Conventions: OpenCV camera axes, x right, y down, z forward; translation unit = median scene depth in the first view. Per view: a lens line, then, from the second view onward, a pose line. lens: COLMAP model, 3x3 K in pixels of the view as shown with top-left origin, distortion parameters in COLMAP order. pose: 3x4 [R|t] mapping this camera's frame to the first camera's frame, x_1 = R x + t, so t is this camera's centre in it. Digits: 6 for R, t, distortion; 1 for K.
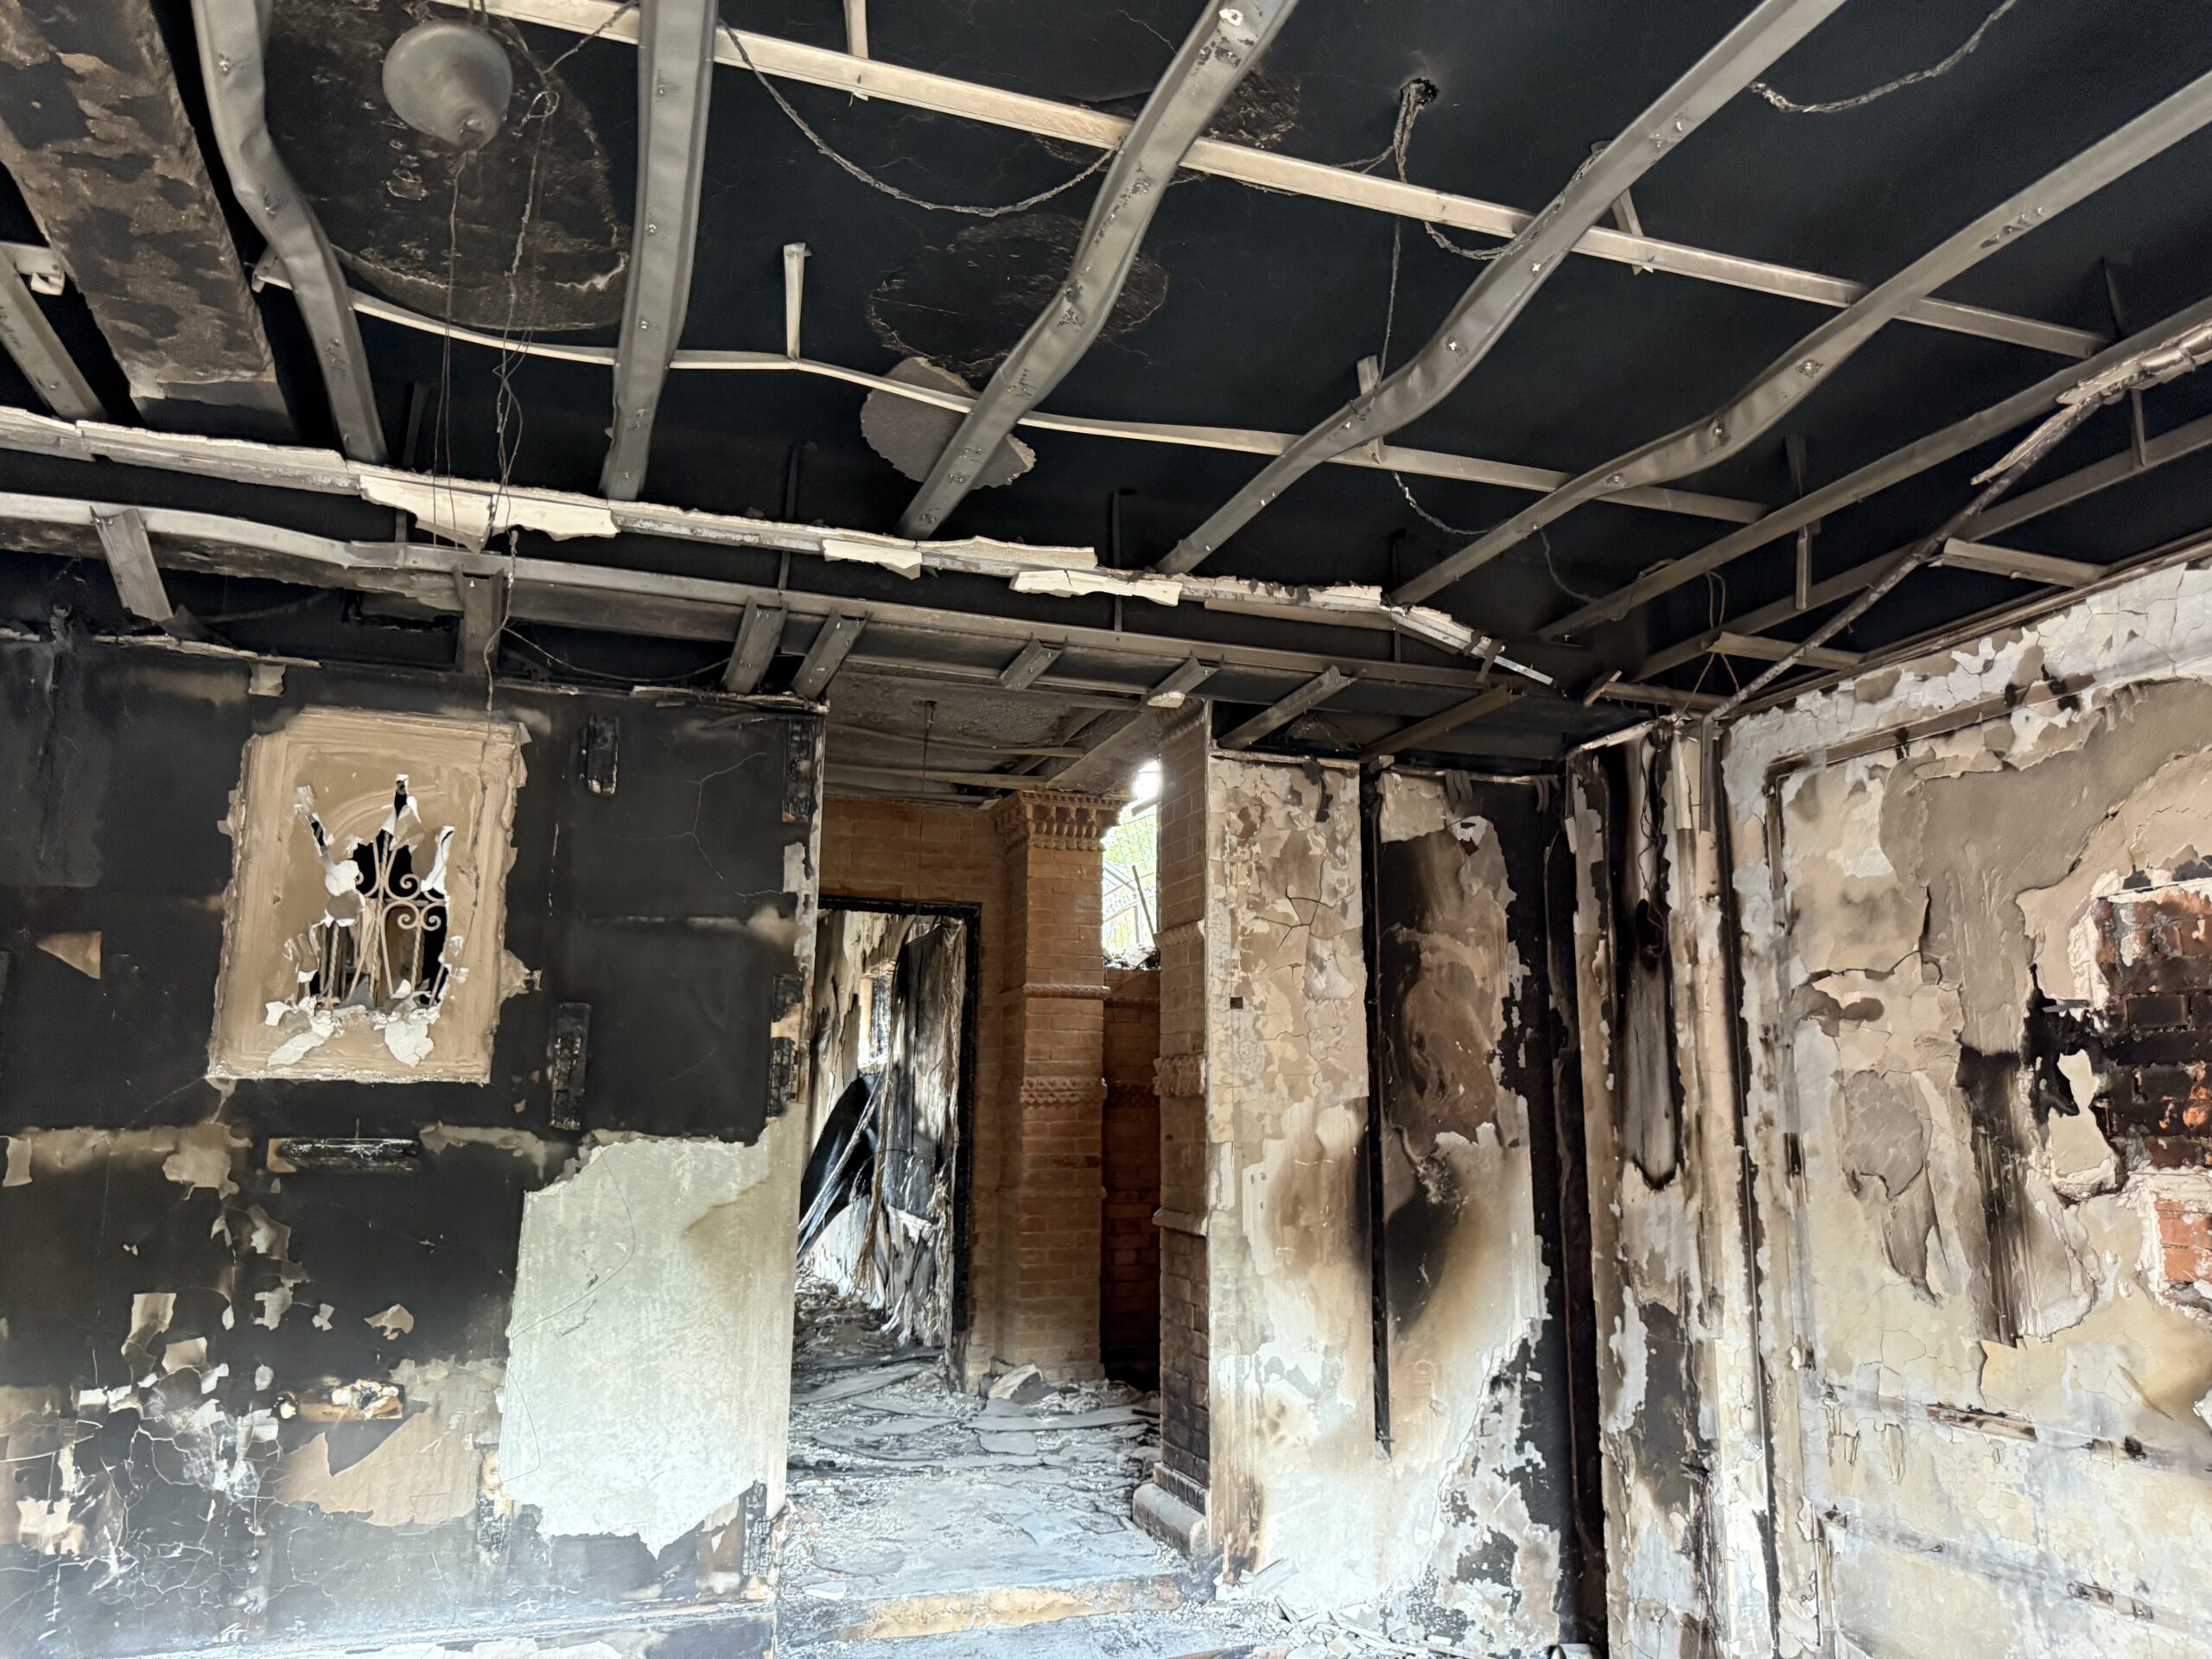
lens RADIAL K [[1578.6, 0, 1106.0], [0, 1578.6, 829.5], [0, 0, 1]] dist [0.002441, -0.005318]
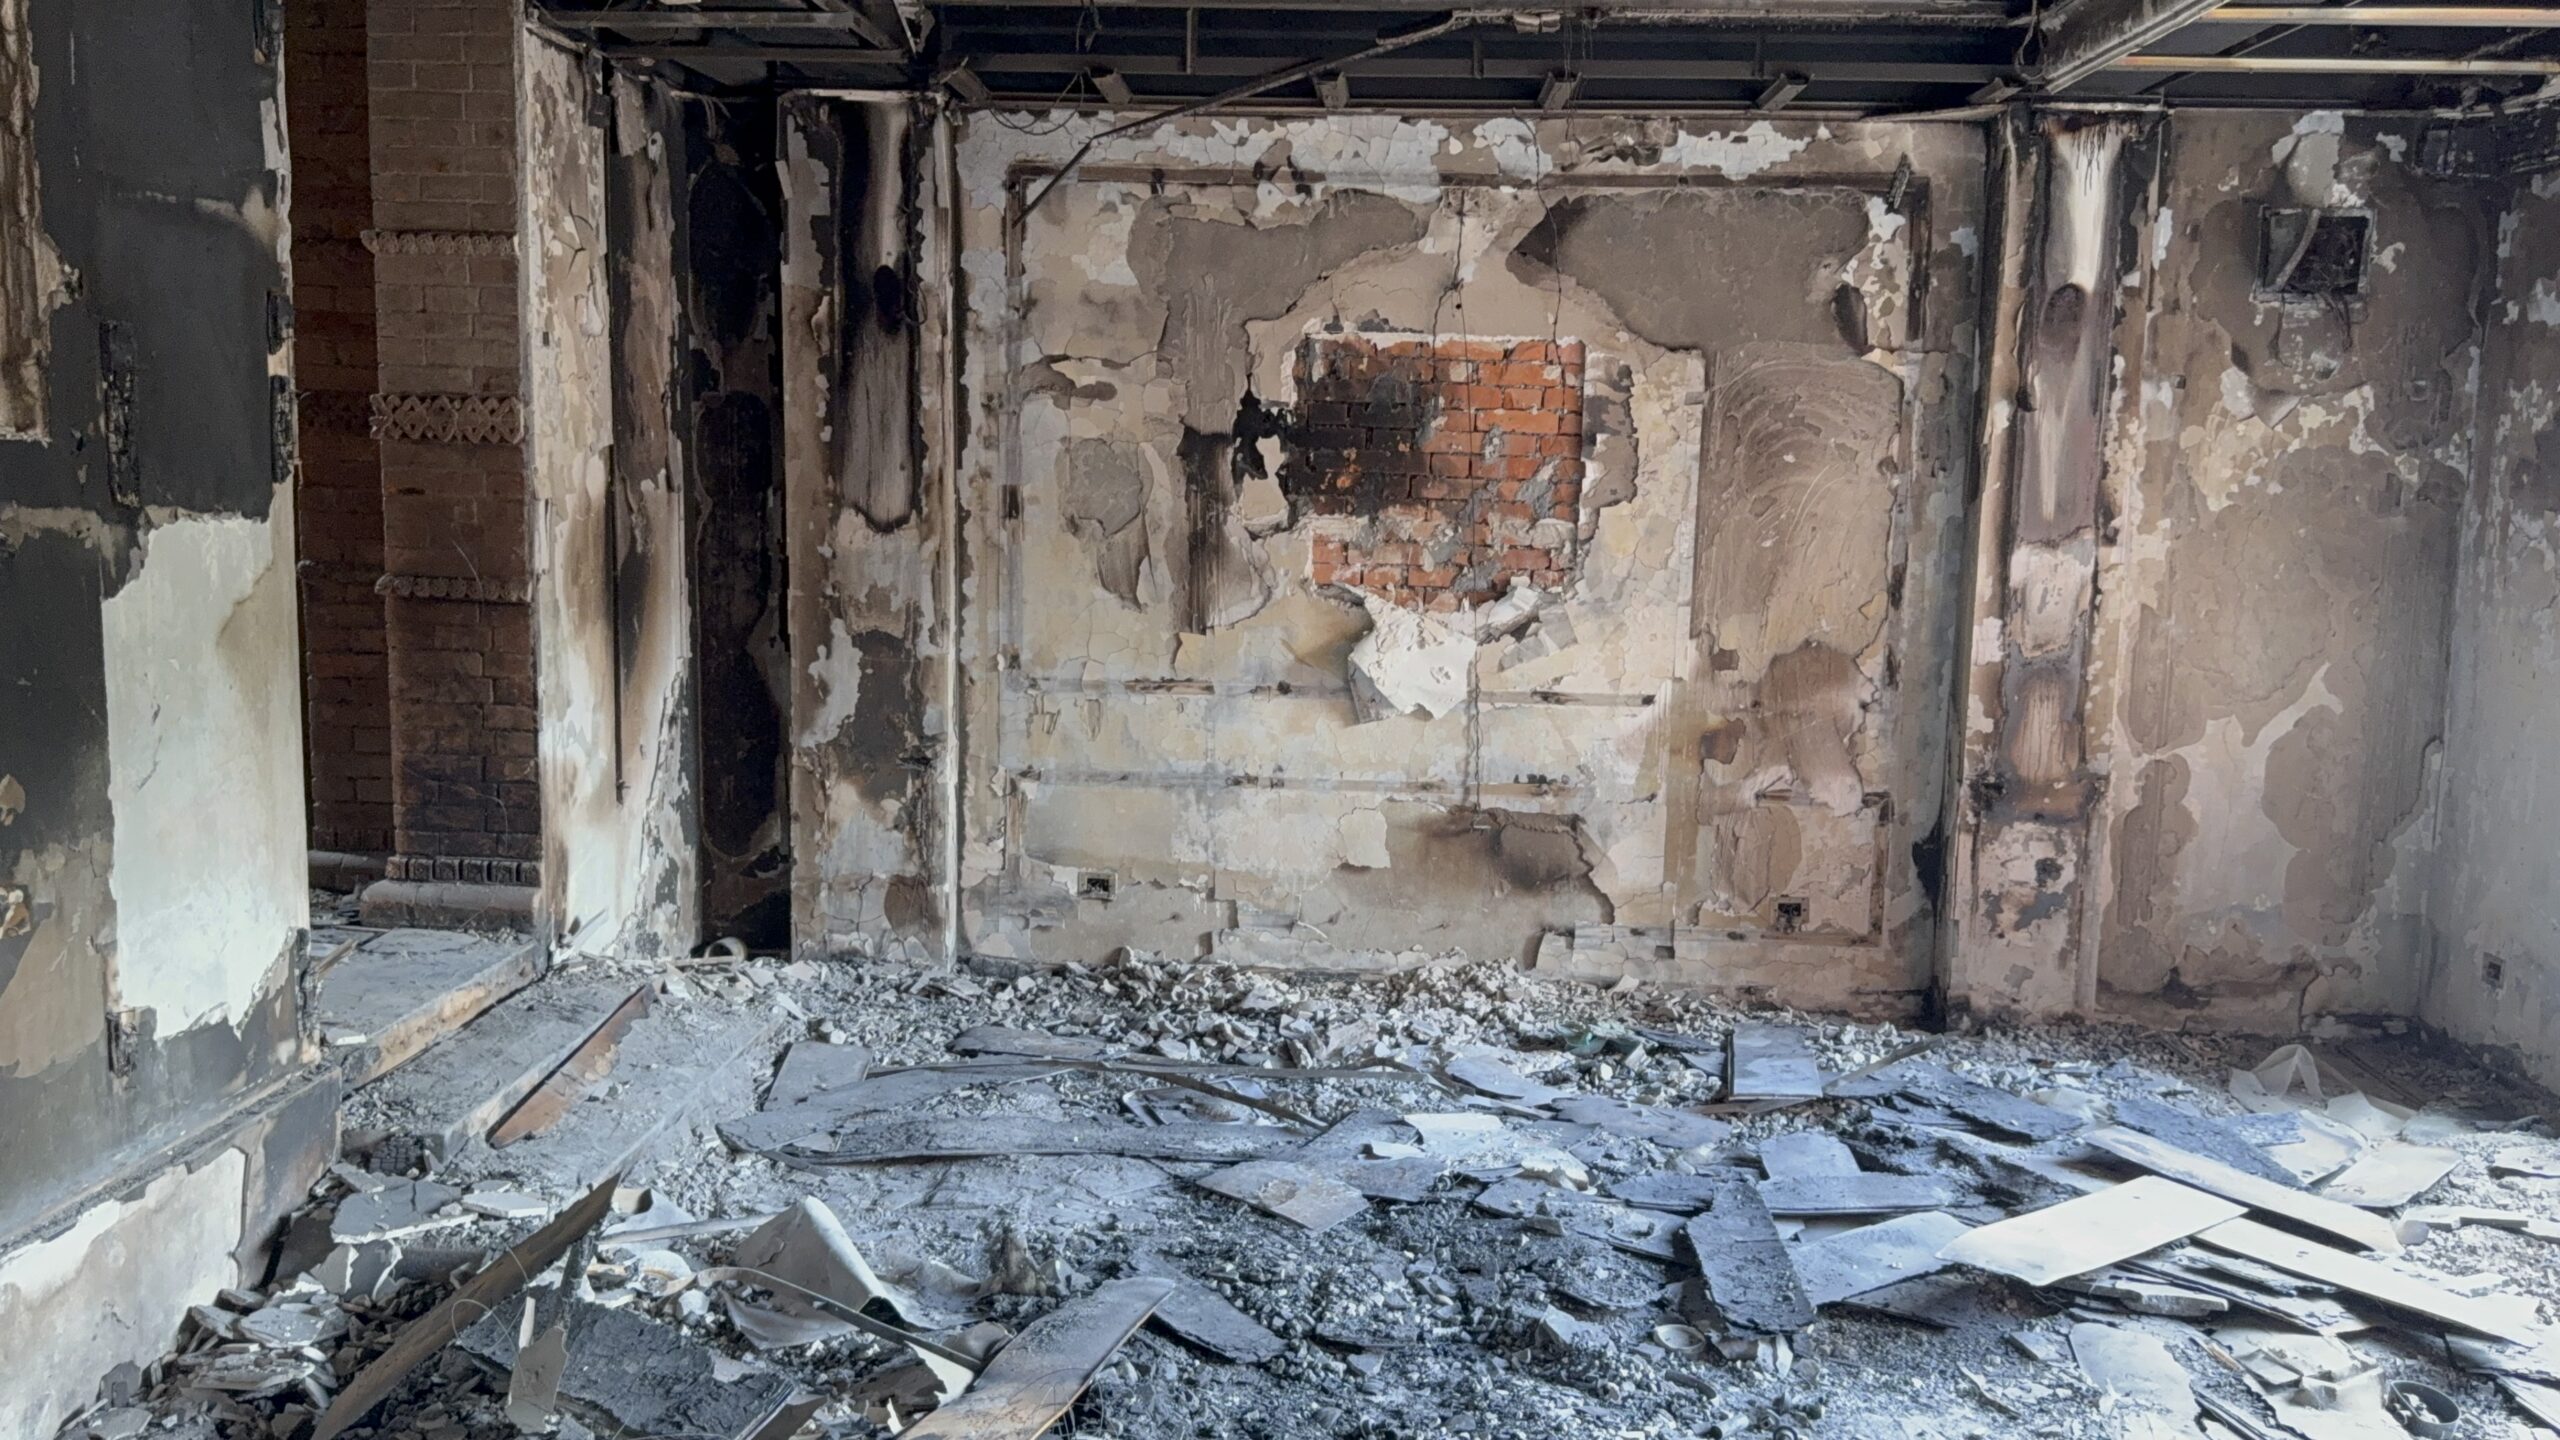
lens RADIAL K [[2230.7, 0, 1280.0], [0, 2230.7, 720.0], [0, 0, 1]] dist [0.180582, -0.158806]
pose [[0.377119, -0.116458, 0.918814, -1.102978], [-0.195448, 0.959715, 0.201862, -0.023022], [-0.905307, -0.255706, 0.339165, 0.181491]]
